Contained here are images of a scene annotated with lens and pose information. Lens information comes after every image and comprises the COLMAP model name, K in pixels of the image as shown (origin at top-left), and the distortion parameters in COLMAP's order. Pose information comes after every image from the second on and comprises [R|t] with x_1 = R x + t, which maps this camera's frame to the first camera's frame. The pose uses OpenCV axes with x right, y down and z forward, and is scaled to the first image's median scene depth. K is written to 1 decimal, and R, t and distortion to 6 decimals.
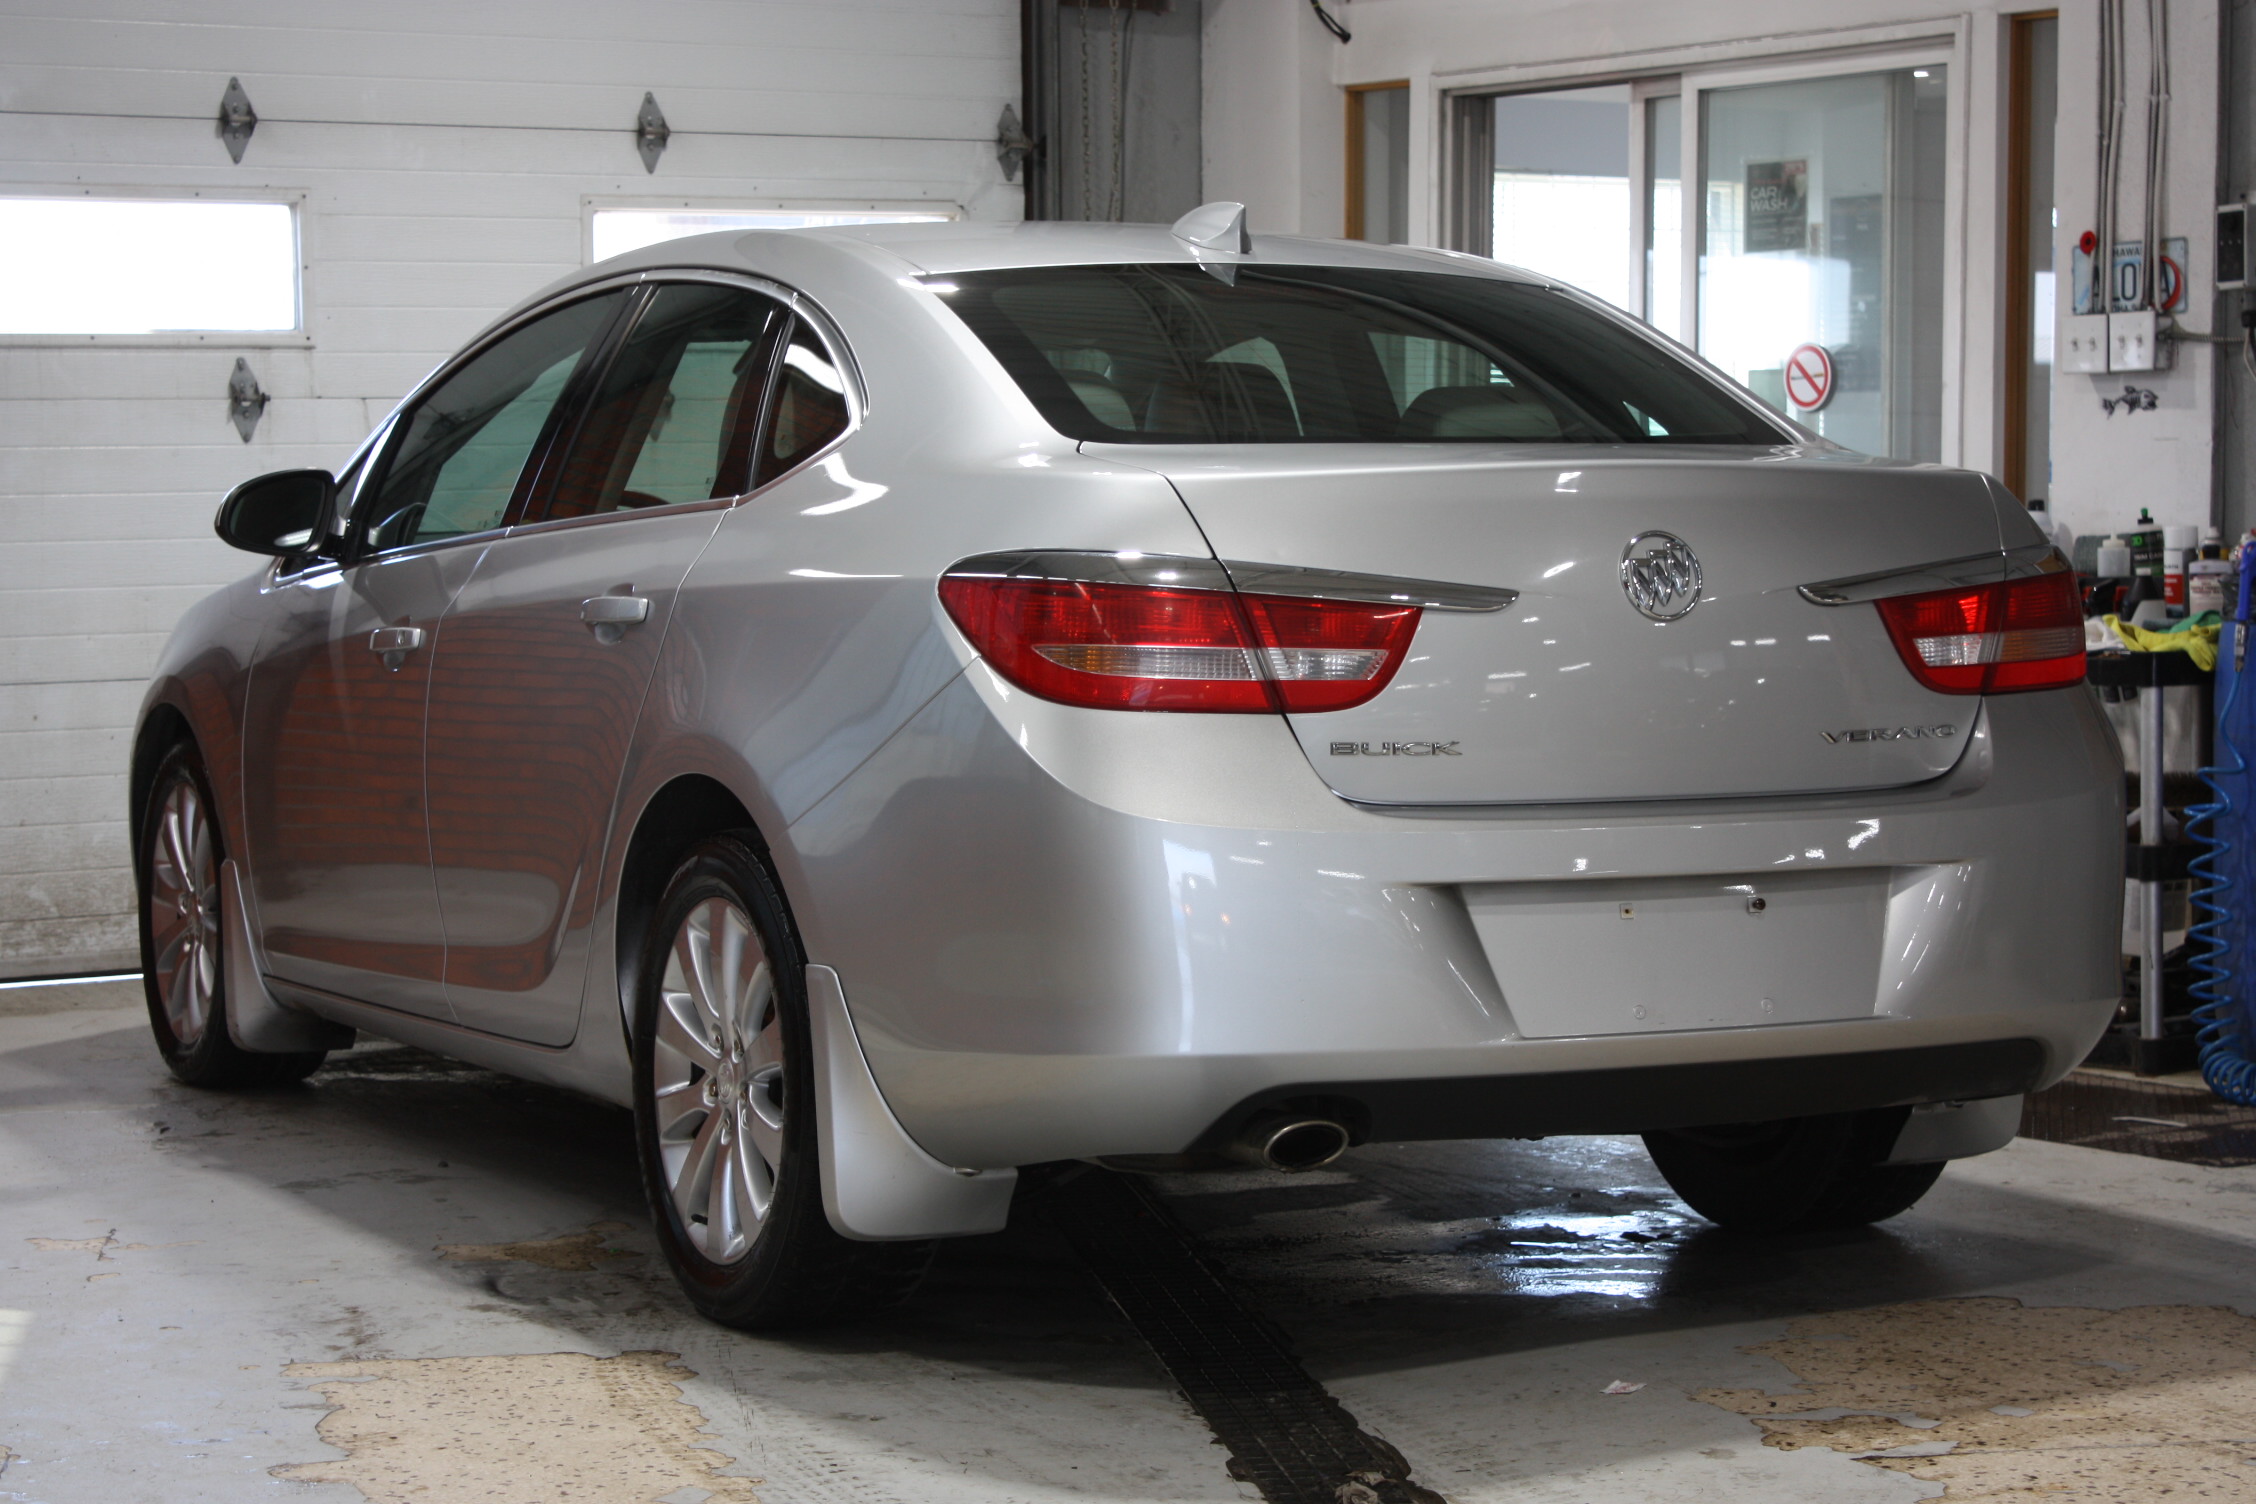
lens RADIAL K [[4717.3, 0, 1128.0], [0, 4717.3, 752.0], [0, 0, 1]] dist [0.041760, 0.151100]
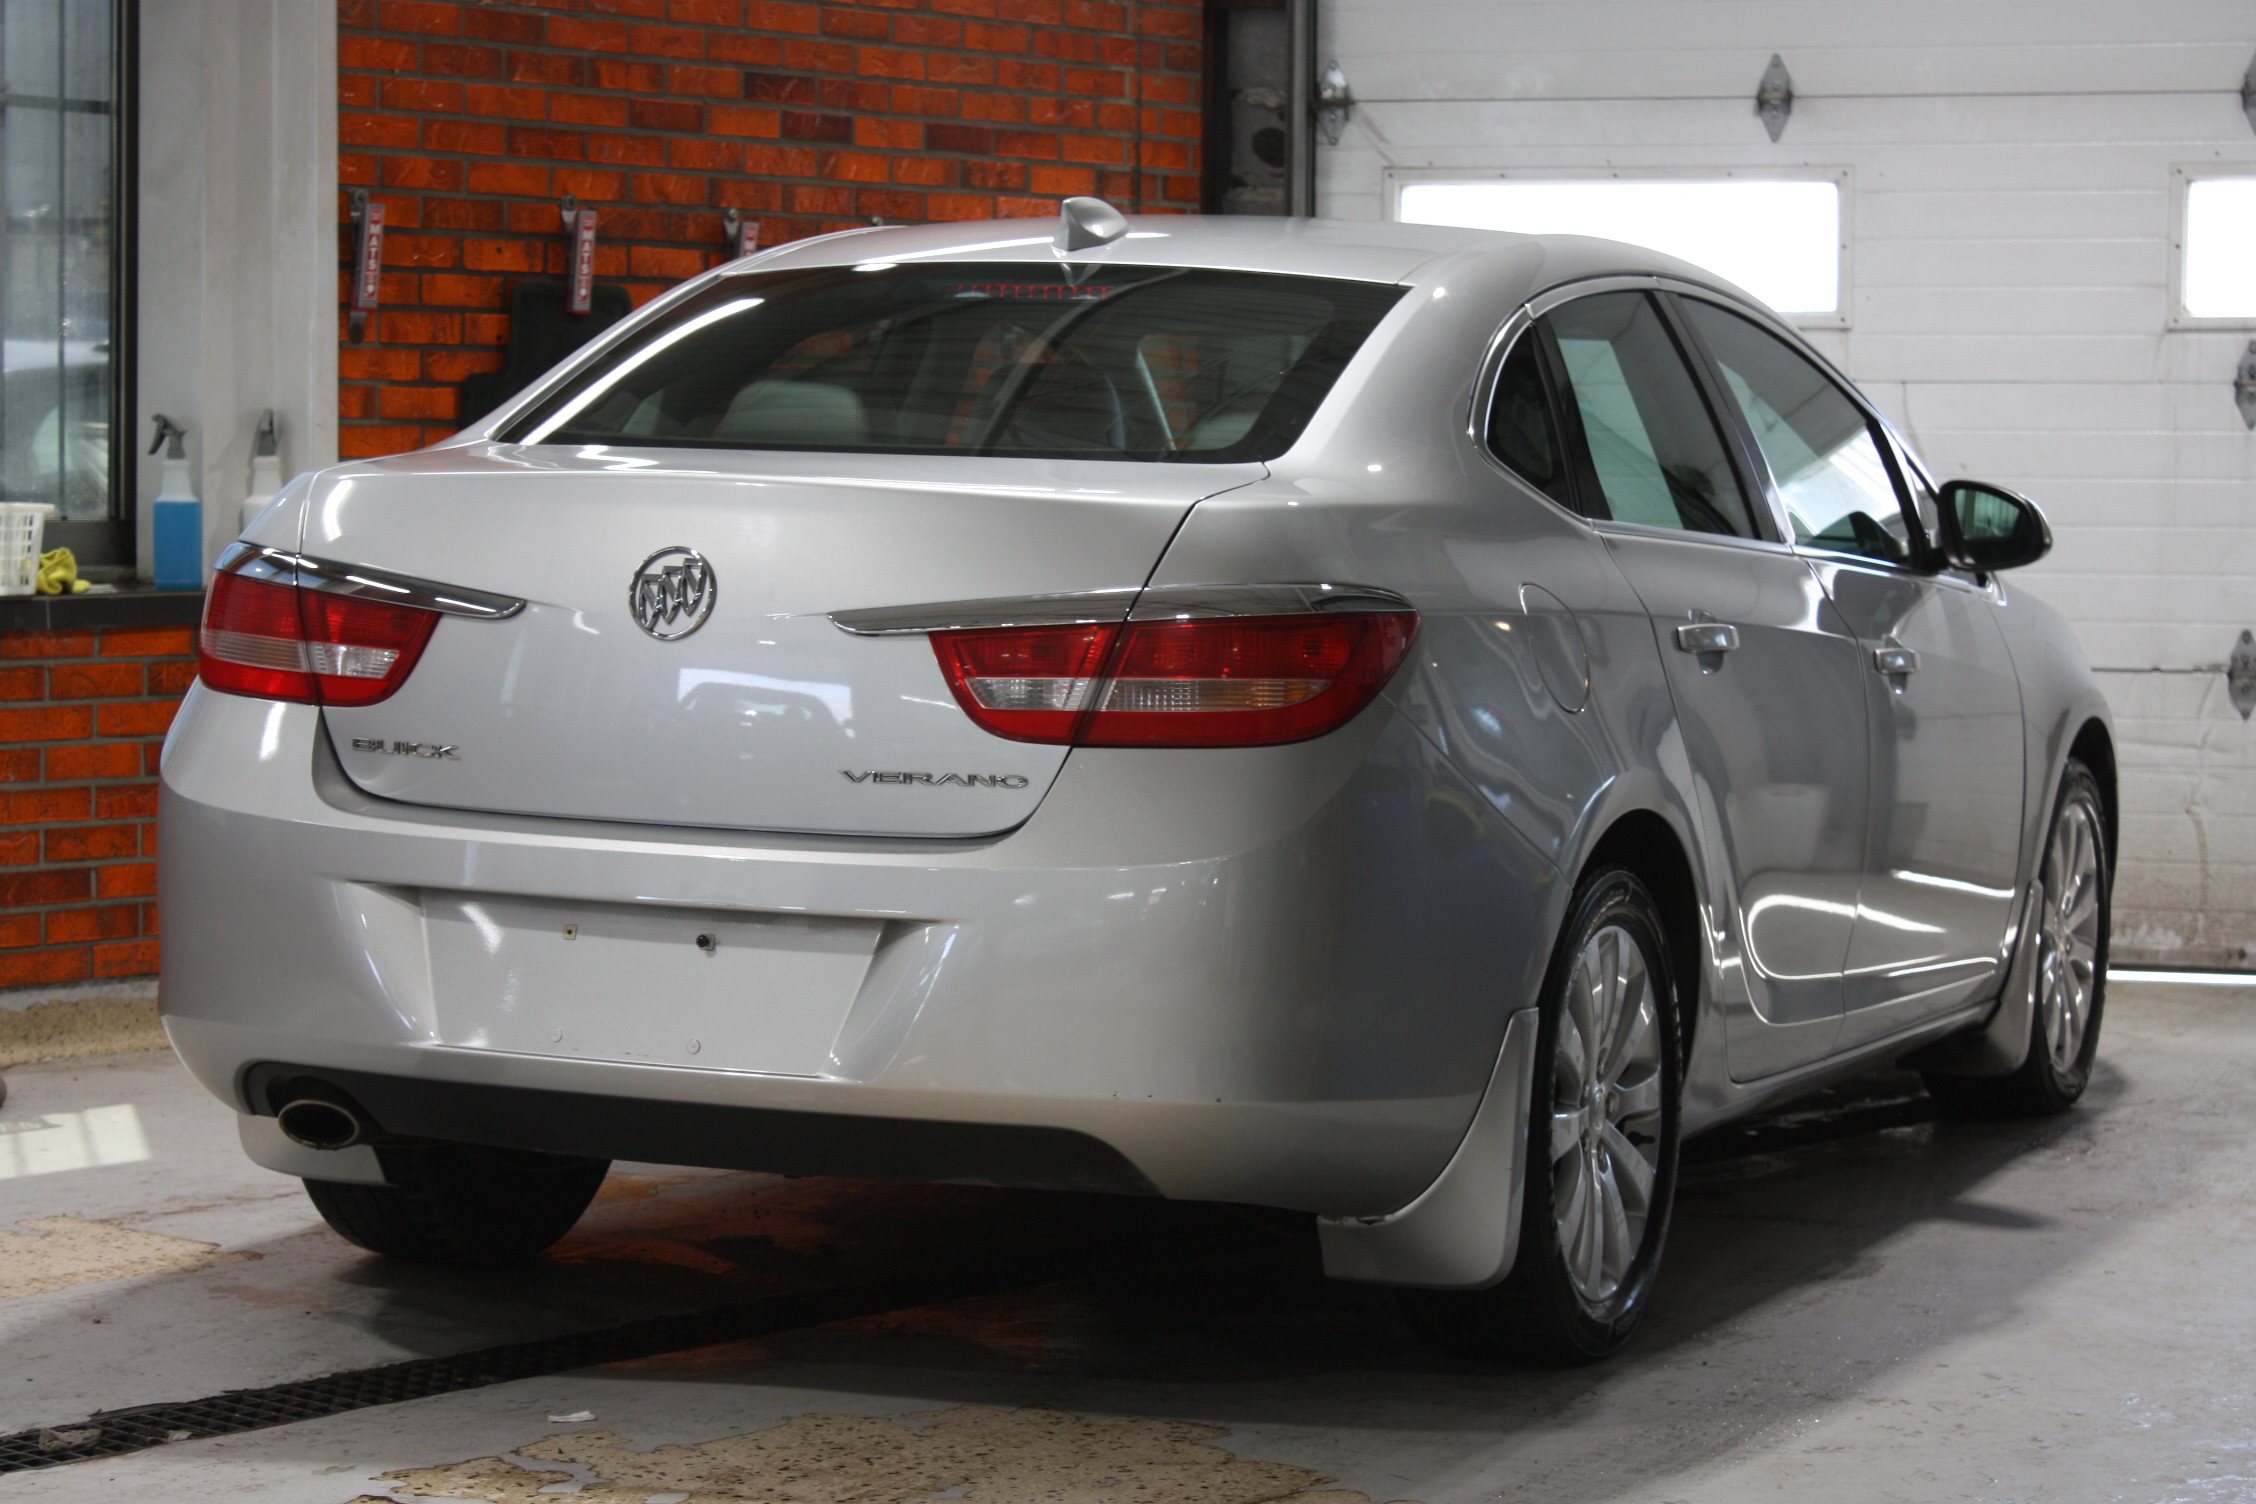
lens RADIAL K [[4992.1, 0, 1128.0], [0, 4992.1, 752.0], [0, 0, 1]] dist [0.066473, 0.203761]
pose [[0.656078, 0.071119, -0.751335, 0.907154], [-0.067387, 0.997094, 0.035538, -0.045630], [0.751679, 0.027314, 0.658963, 0.382378]]
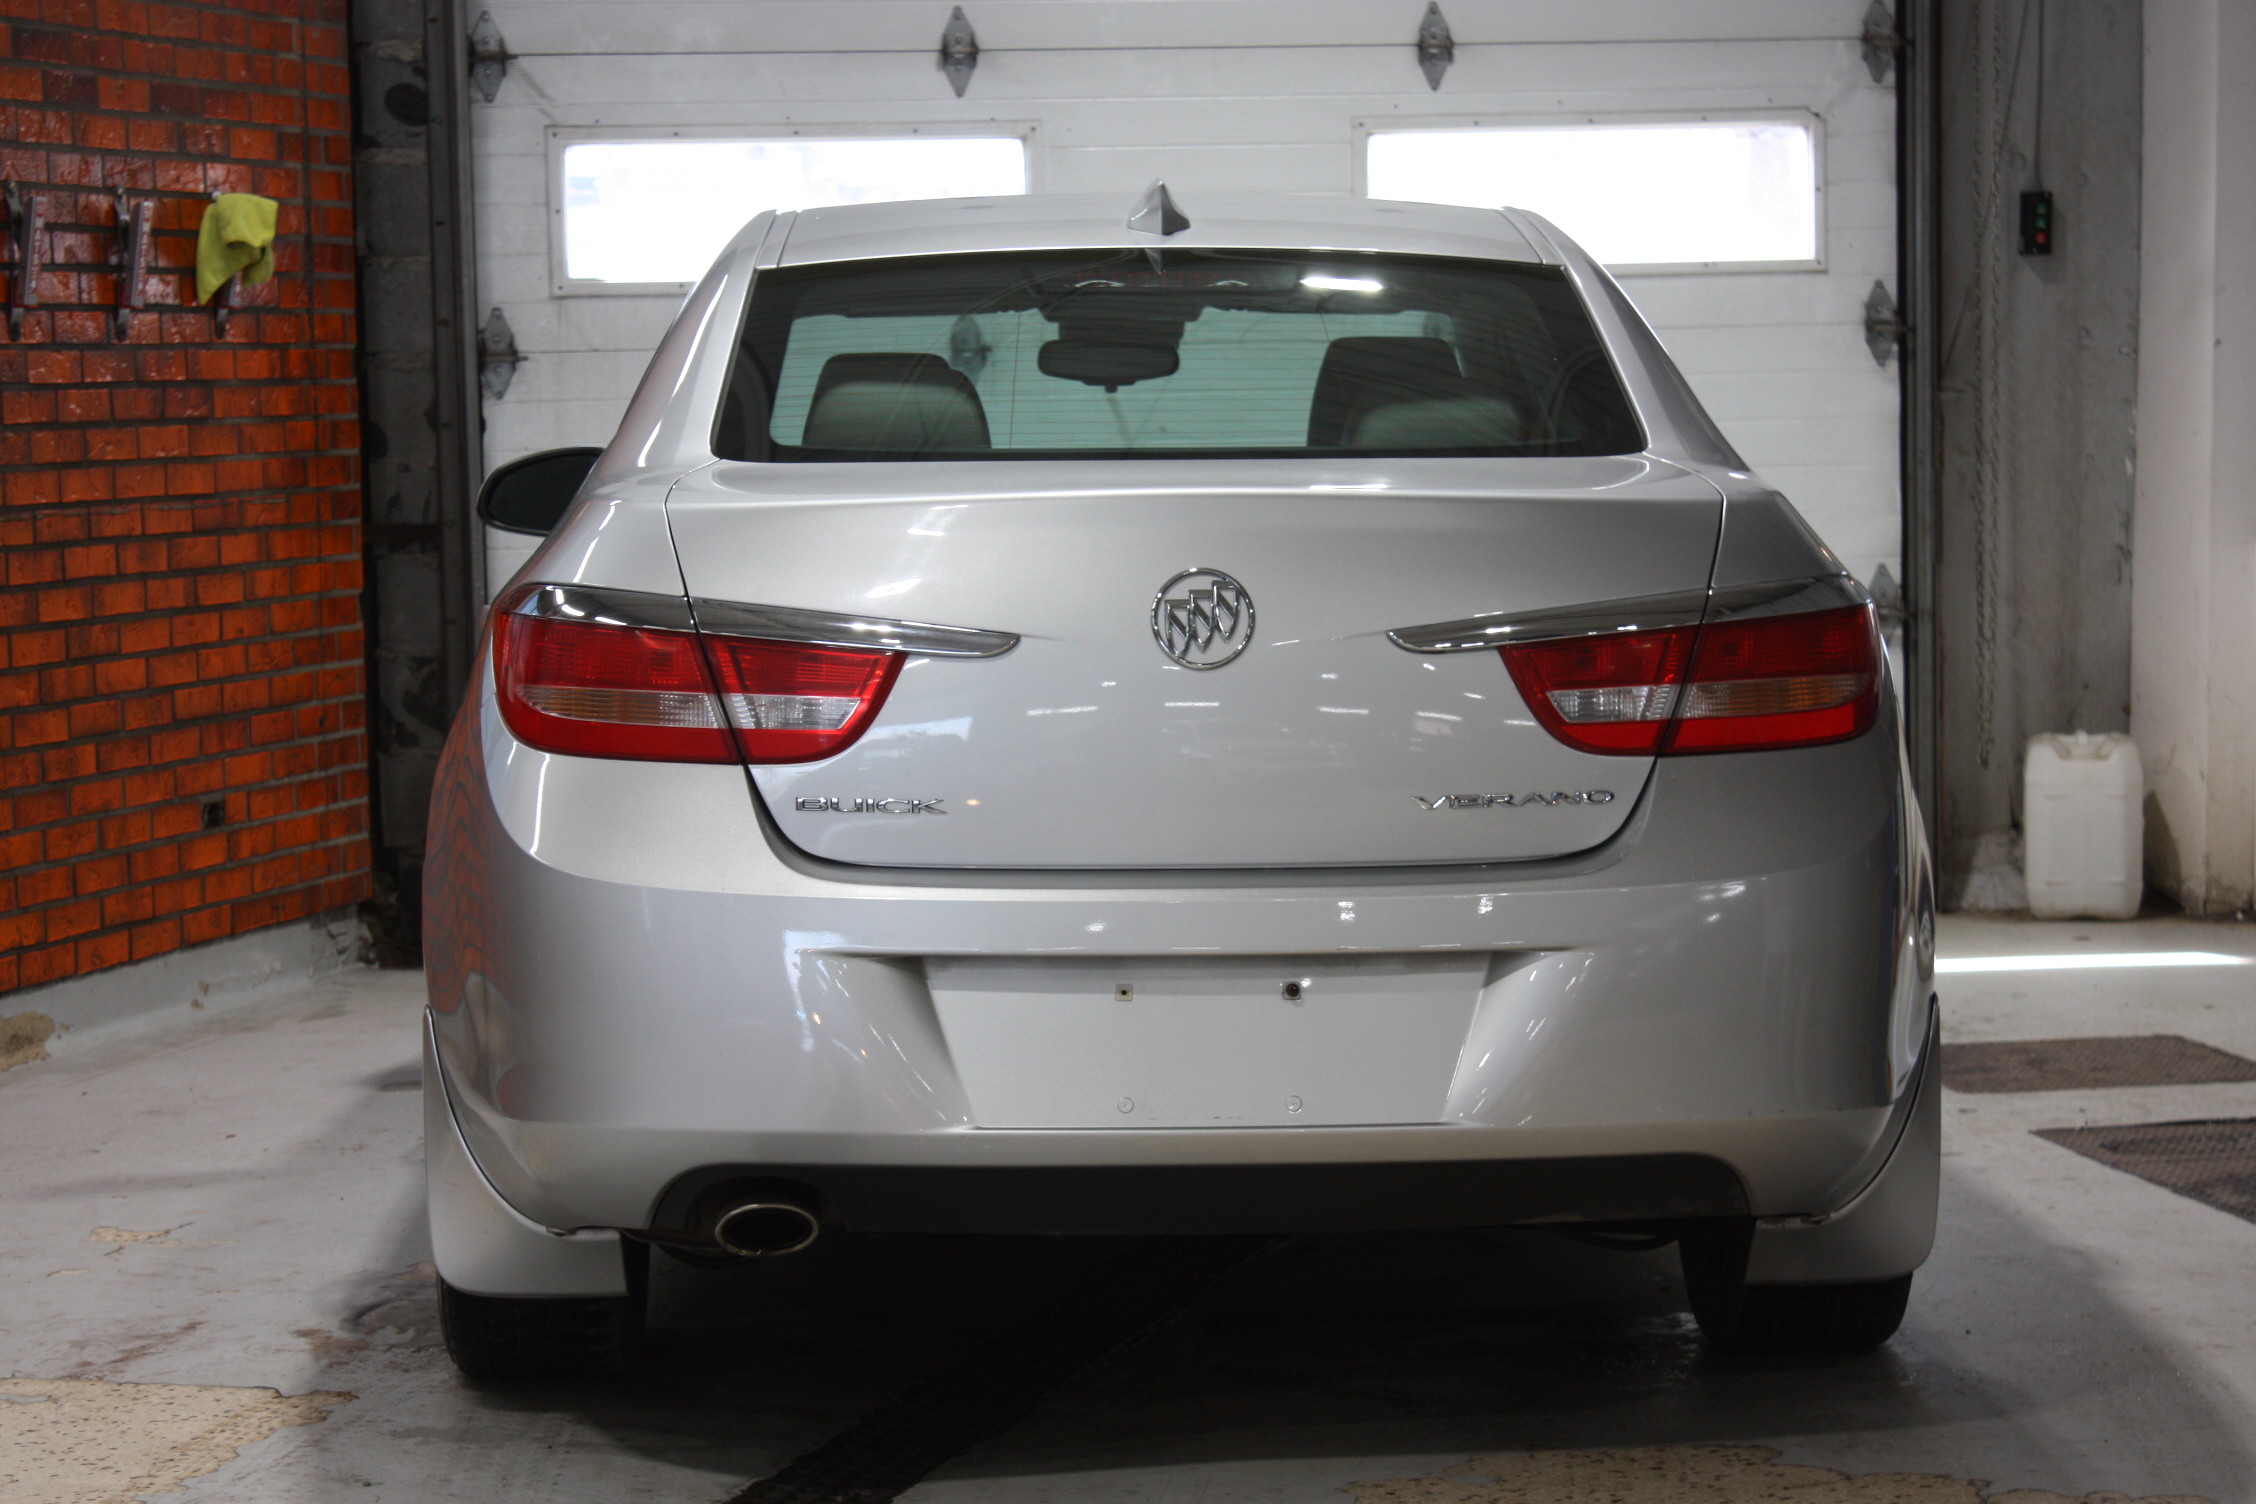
lens RADIAL K [[5224.5, 0, 1128.0], [0, 5224.5, 752.0], [0, 0, 1]] dist [0.081665, 0.151186]
pose [[0.913733, 0.027621, -0.405375, 0.483102], [-0.018680, 0.999487, 0.025996, -0.036115], [0.405886, -0.016181, 0.913781, 0.084189]]
